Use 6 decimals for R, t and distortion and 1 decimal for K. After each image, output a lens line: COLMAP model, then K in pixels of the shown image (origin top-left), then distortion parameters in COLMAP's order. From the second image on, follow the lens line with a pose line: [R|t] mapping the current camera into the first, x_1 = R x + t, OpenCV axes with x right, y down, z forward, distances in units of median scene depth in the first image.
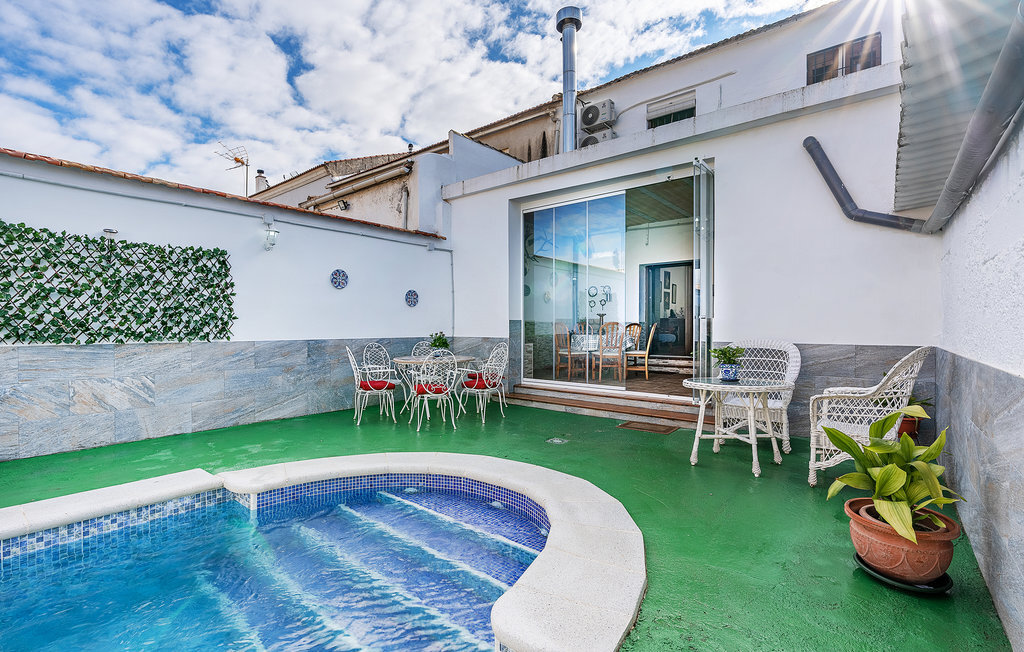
lens RADIAL K [[462.9, 0, 503.4], [0, 462.9, 327.8], [0, 0, 1]] dist [-0.008932, -0.000744]
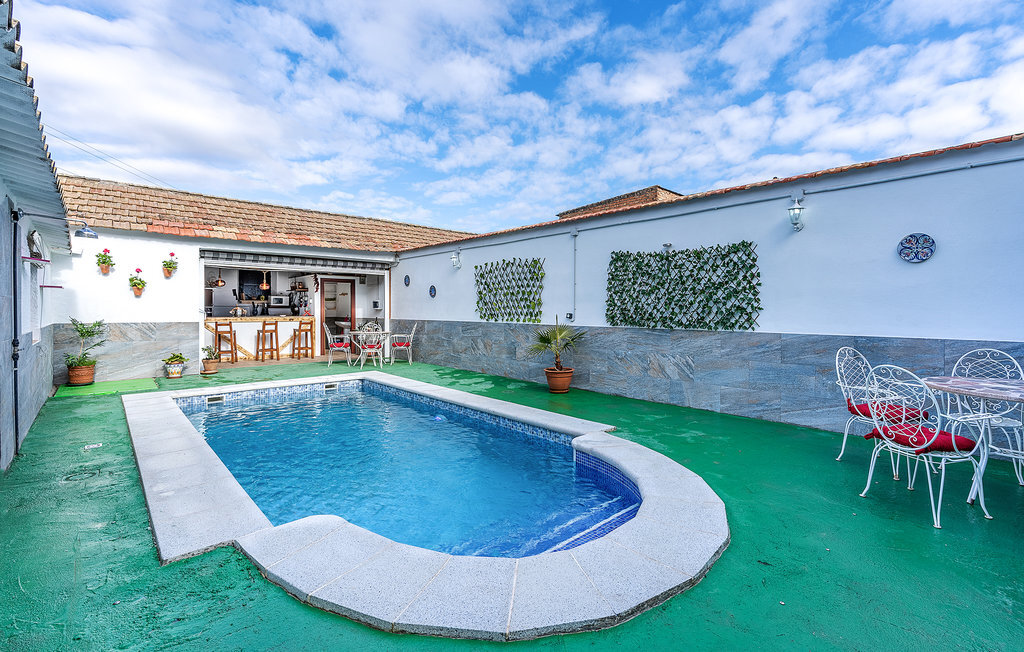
lens RADIAL K [[462.9, 0, 512.2], [0, 462.9, 307.1], [0, 0, 1]] dist [-0.008932, -0.000744]
pose [[-0.139940, -0.005325, -0.990146, 0.467796], [-0.005588, 0.999974, -0.004588, -0.017179], [0.990144, 0.004891, -0.139966, 0.627409]]
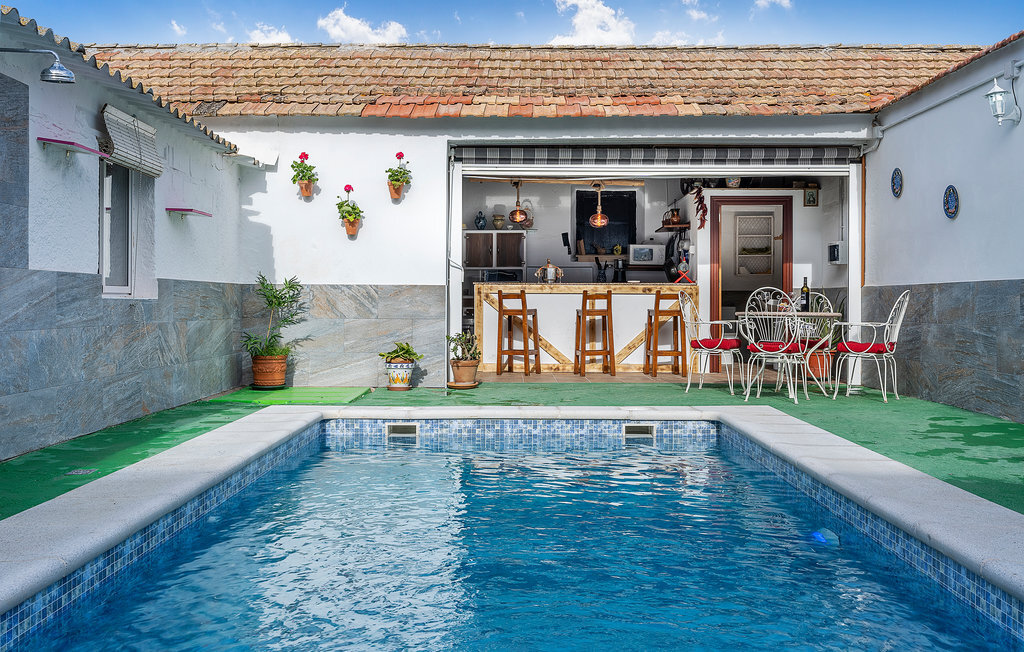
lens RADIAL K [[1000.4, 0, 501.6], [0, 1000.4, 308.6], [0, 0, 1]] dist [0.018550, 0.000000]
pose [[-0.777200, 0.000542, -0.629254, 0.061276], [-0.006006, 0.999948, 0.008280, 0.061674], [0.629225, 0.010215, -0.777156, 0.773662]]
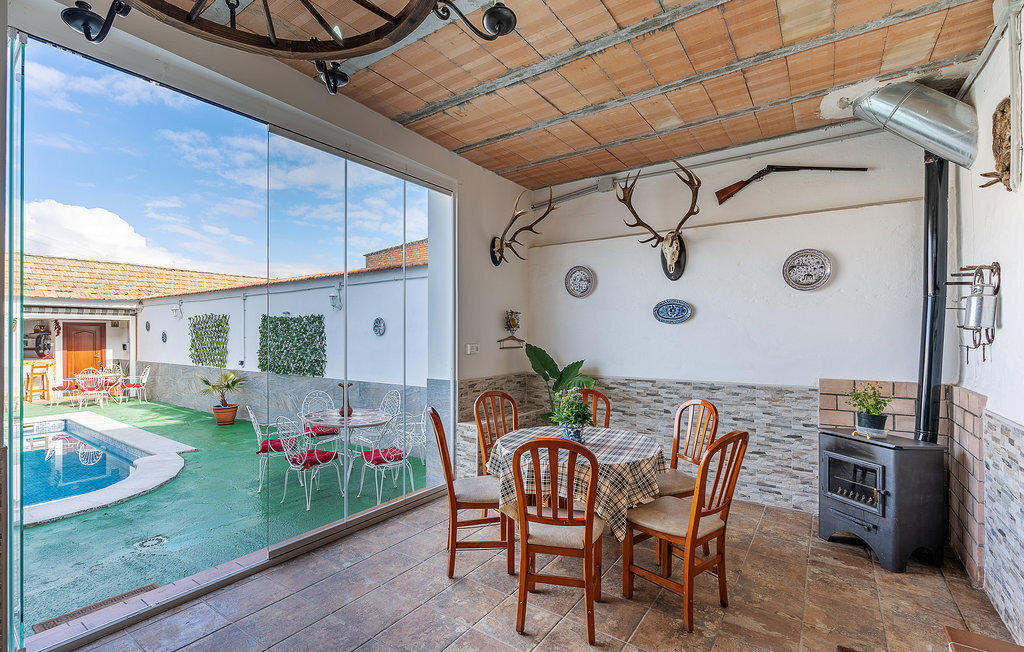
lens RADIAL K [[462.9, 0, 507.7], [0, 462.9, 332.7], [0, 0, 1]] dist [-0.008932, -0.000744]
pose [[0.081547, -0.003127, -0.996665, 0.890093], [-0.001341, 0.999994, -0.003247, -0.107681], [0.996669, 0.001601, 0.081542, 1.466510]]
